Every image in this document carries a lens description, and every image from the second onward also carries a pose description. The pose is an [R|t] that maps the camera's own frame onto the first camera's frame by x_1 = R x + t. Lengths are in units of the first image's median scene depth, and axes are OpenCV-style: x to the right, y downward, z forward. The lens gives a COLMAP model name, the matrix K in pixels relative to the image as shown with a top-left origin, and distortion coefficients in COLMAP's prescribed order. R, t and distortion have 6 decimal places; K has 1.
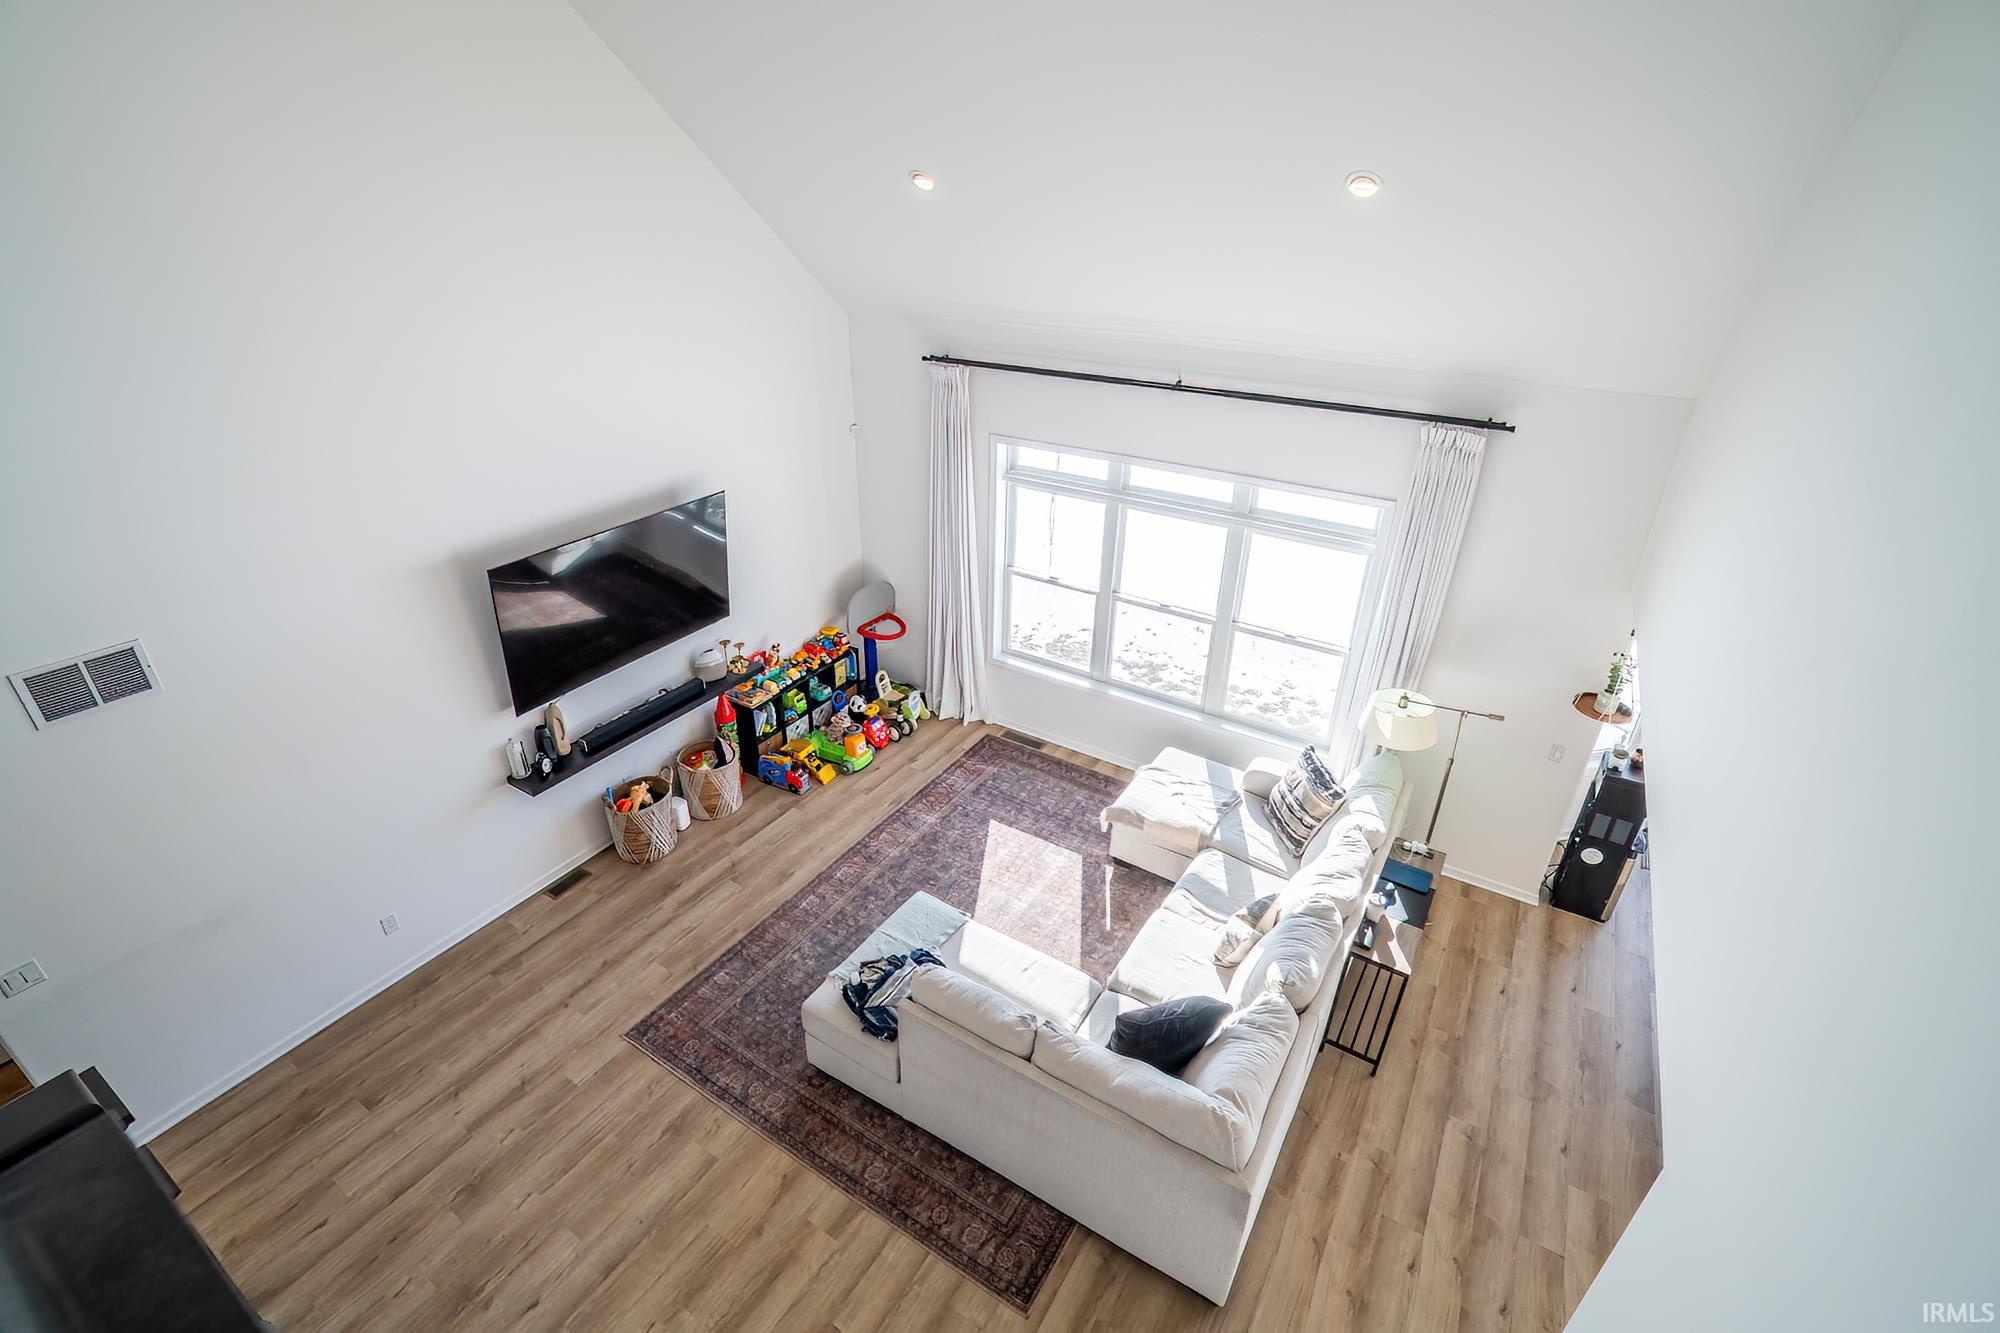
lens RADIAL K [[897.4, 0, 969.4], [0, 897.4, 658.3], [0, 0, 1]] dist [-0.046685, 0.017551]
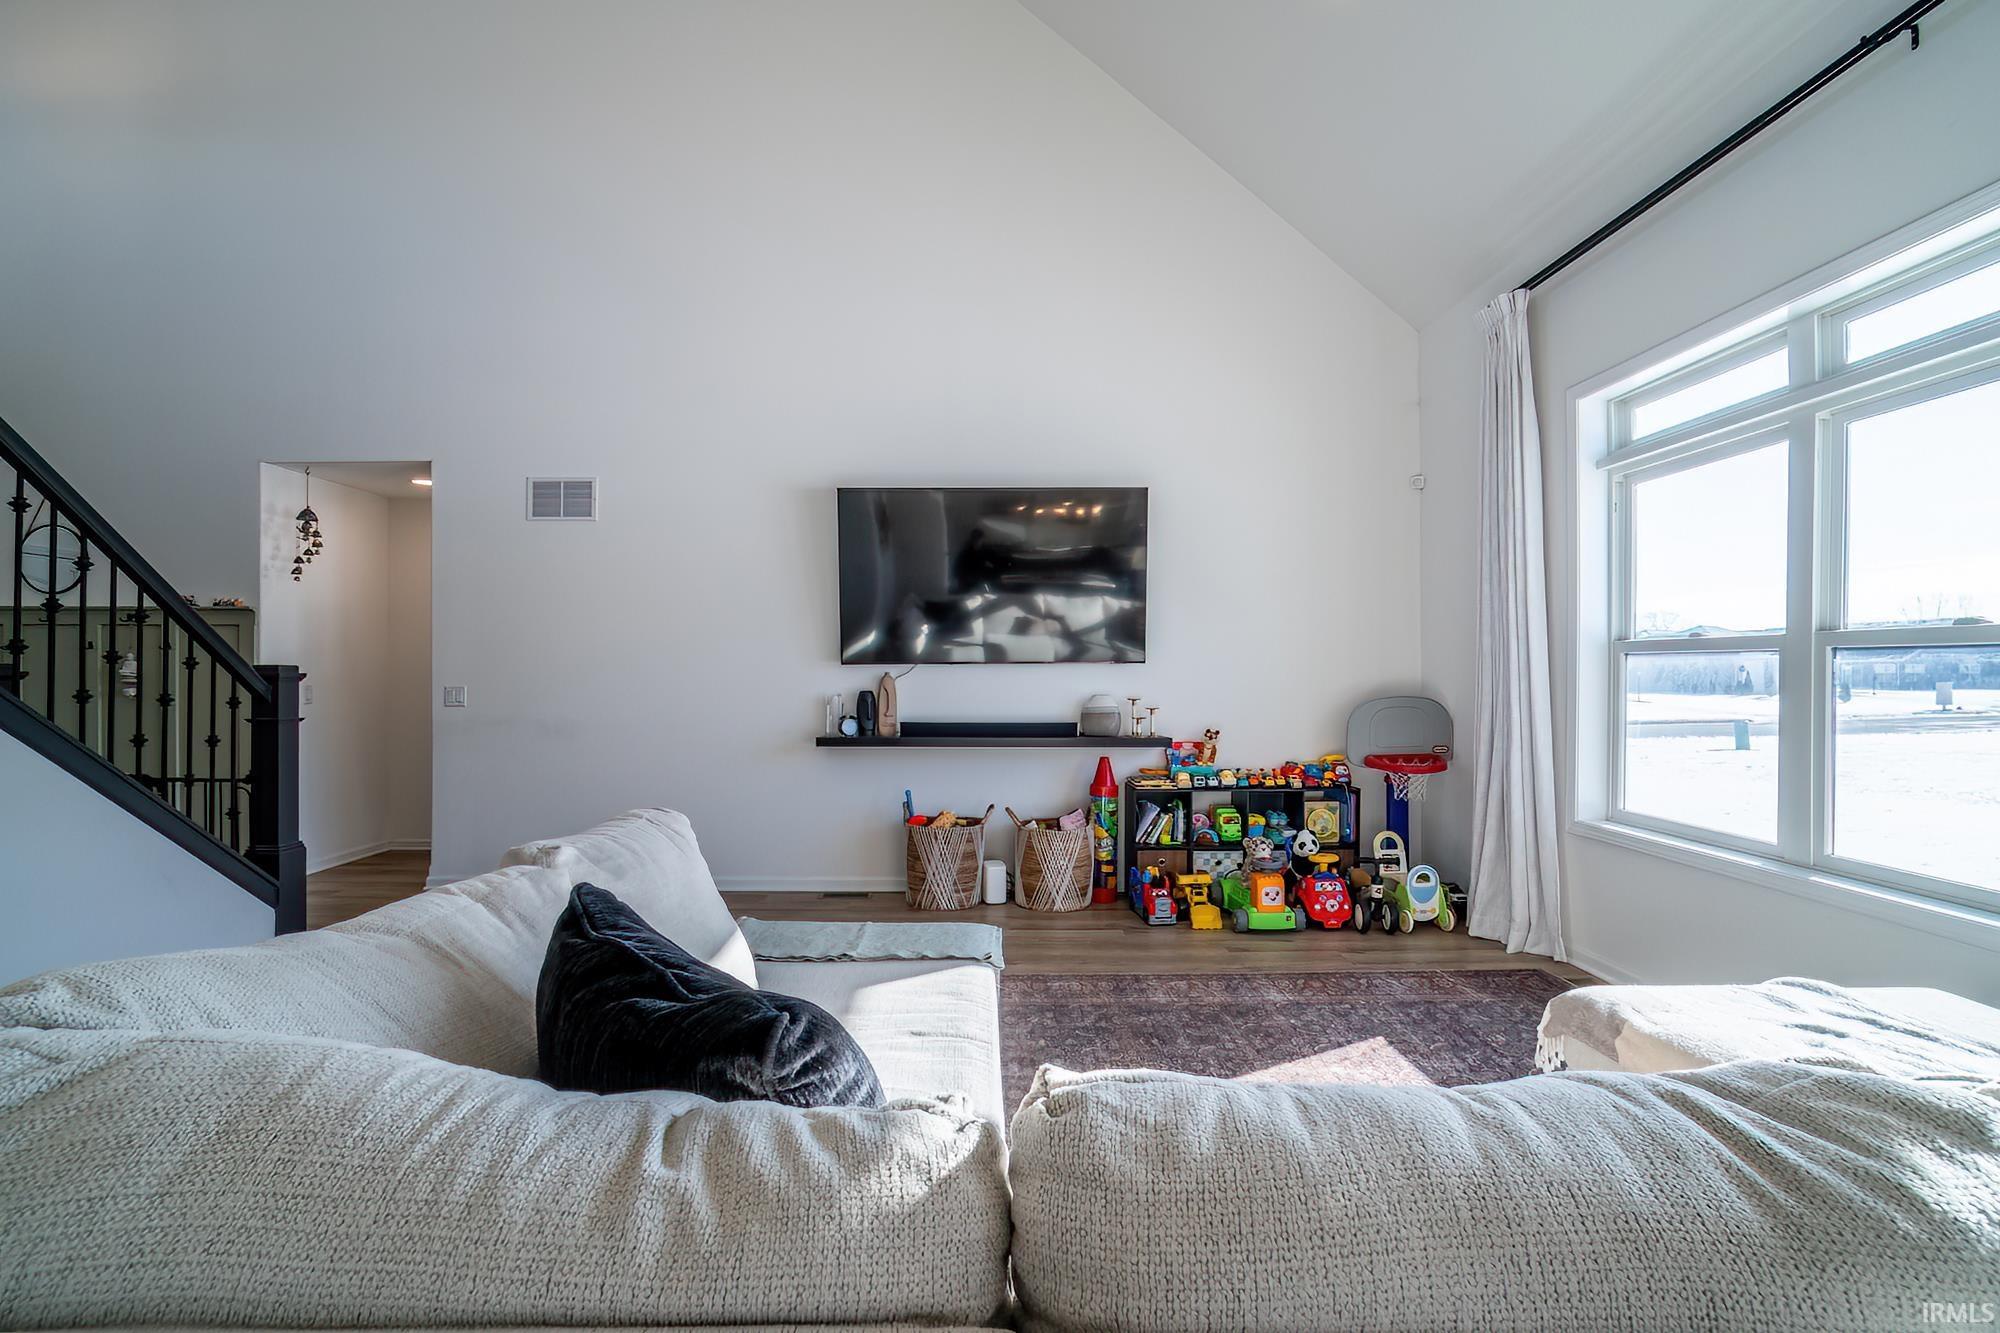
lens RADIAL K [[897.4, 0, 980.9], [0, 897.4, 673.7], [0, 0, 1]] dist [-0.046685, 0.017551]
pose [[0.544248, 0.000709, -0.838924, 0.377638], [-0.388457, 0.886549, -0.251260, 0.263176], [0.743570, 0.462634, 0.482778, 0.669314]]
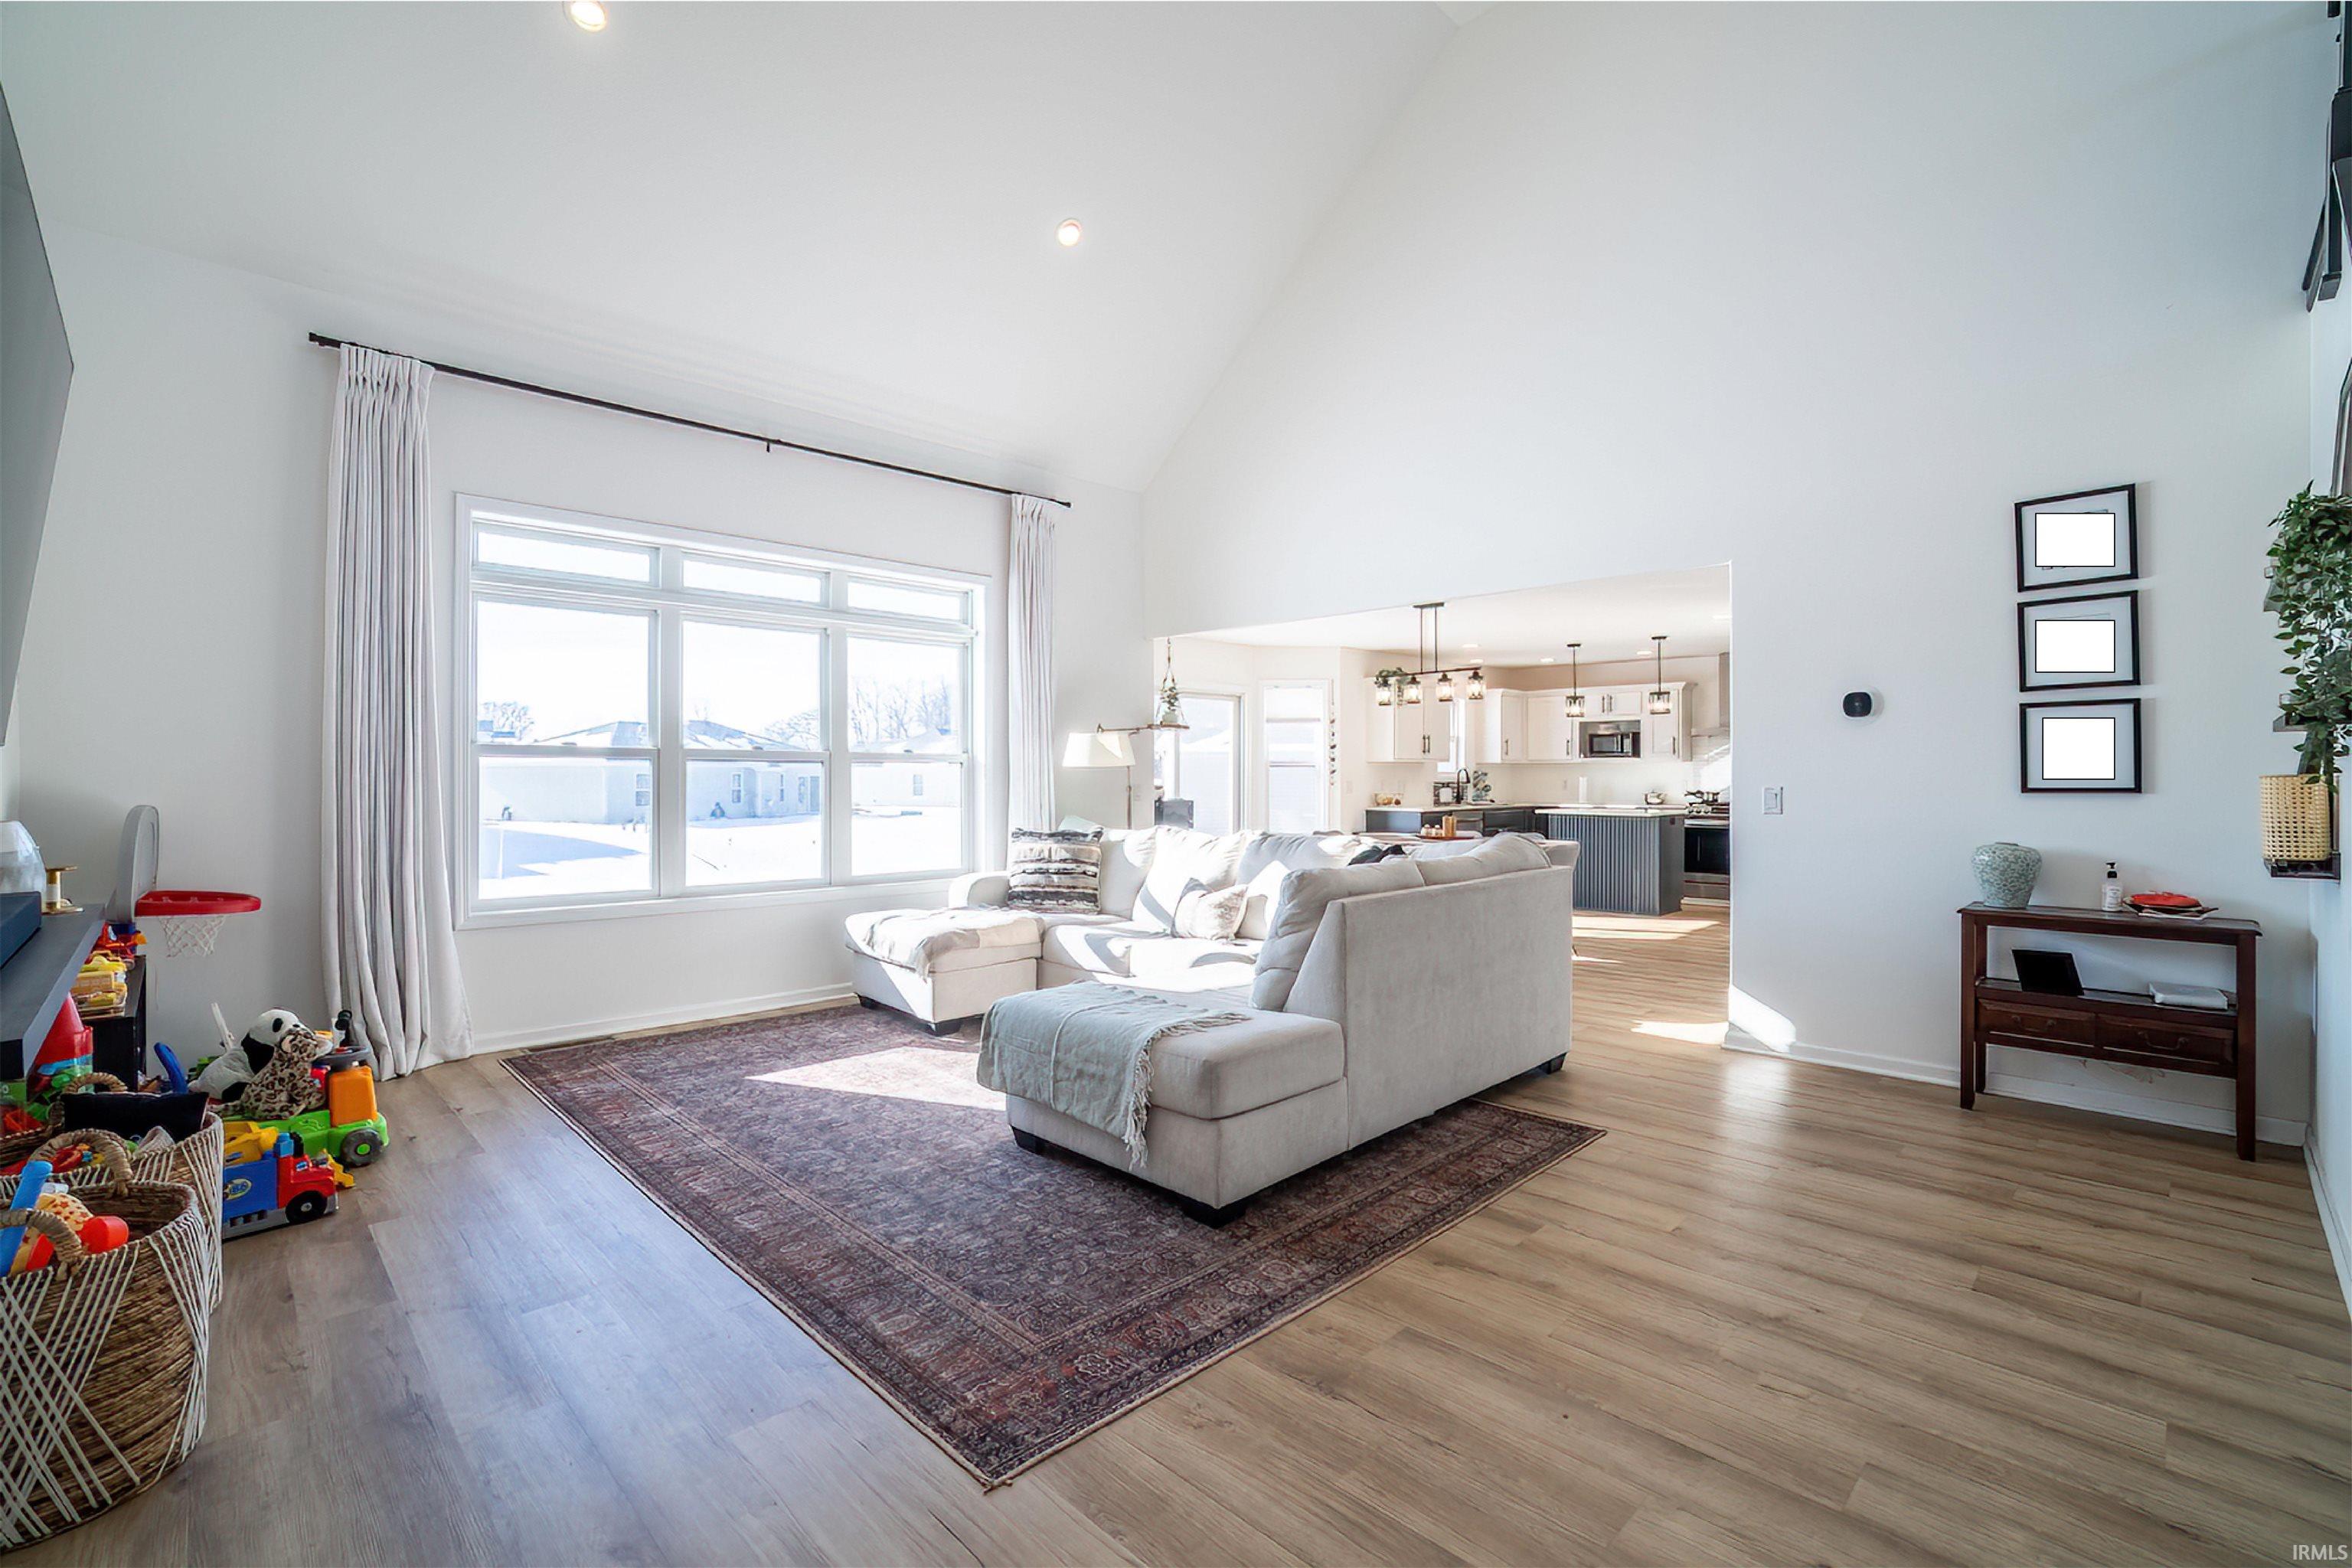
lens RADIAL K [[1056.3, 0, 1160.5], [0, 1056.3, 772.5], [0, 0, 1]] dist [-0.031428, -0.000146]
pose [[0.217080, 0.001372, 0.976153, -0.694115], [0.453880, 0.885185, -0.102179, 0.247305], [-0.864216, 0.465237, 0.191534, 0.706338]]
